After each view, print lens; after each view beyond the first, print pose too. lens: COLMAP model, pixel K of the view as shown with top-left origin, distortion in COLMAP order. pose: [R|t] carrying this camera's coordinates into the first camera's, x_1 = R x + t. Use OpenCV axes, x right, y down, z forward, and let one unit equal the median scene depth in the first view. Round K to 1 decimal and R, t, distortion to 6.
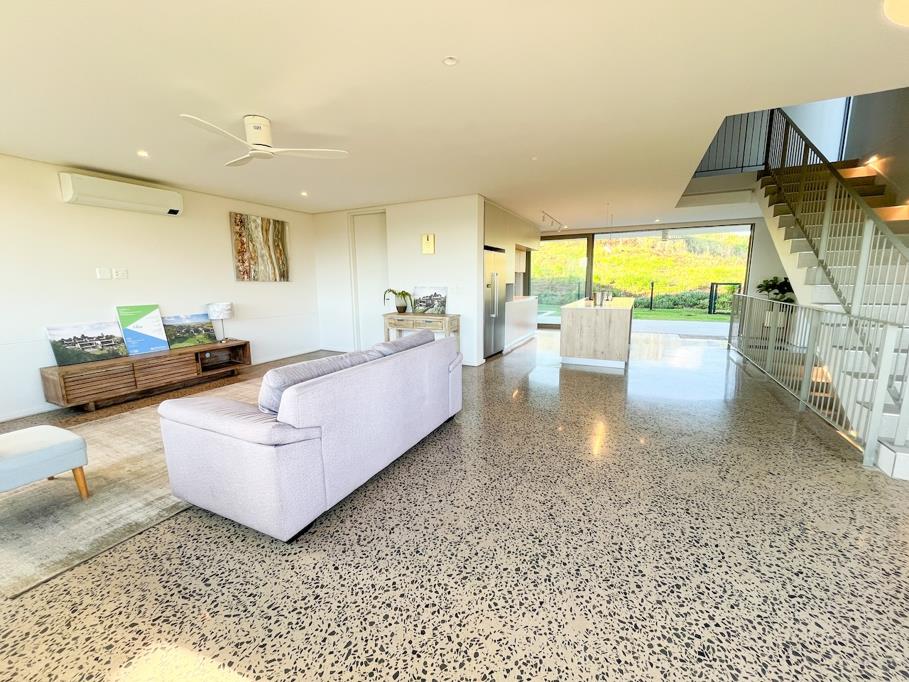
lens RADIAL K [[363.5, 0, 455.3], [0, 363.5, 339.9], [0, 0, 1]] dist [-0.001615, -0.000429]
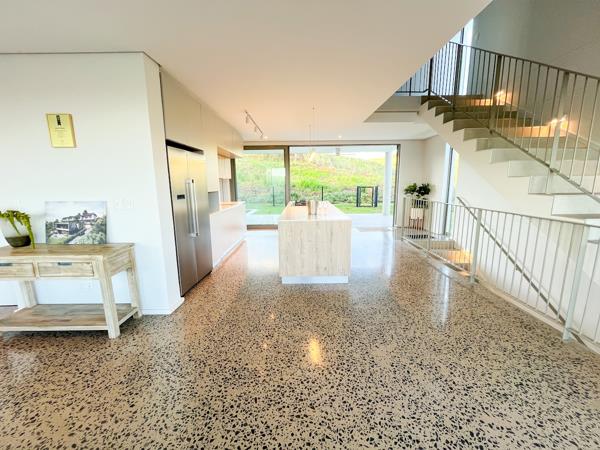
lens RADIAL K [[240.0, 0, 300.8], [0, 240.0, 223.9], [0, 0, 1]] dist [-0.001615, -0.000429]
pose [[0.894735, -0.076058, 0.440073, 0.089441], [0.075017, 0.996986, 0.019787, -0.084602], [-0.440251, 0.015309, 0.897744, 0.450840]]
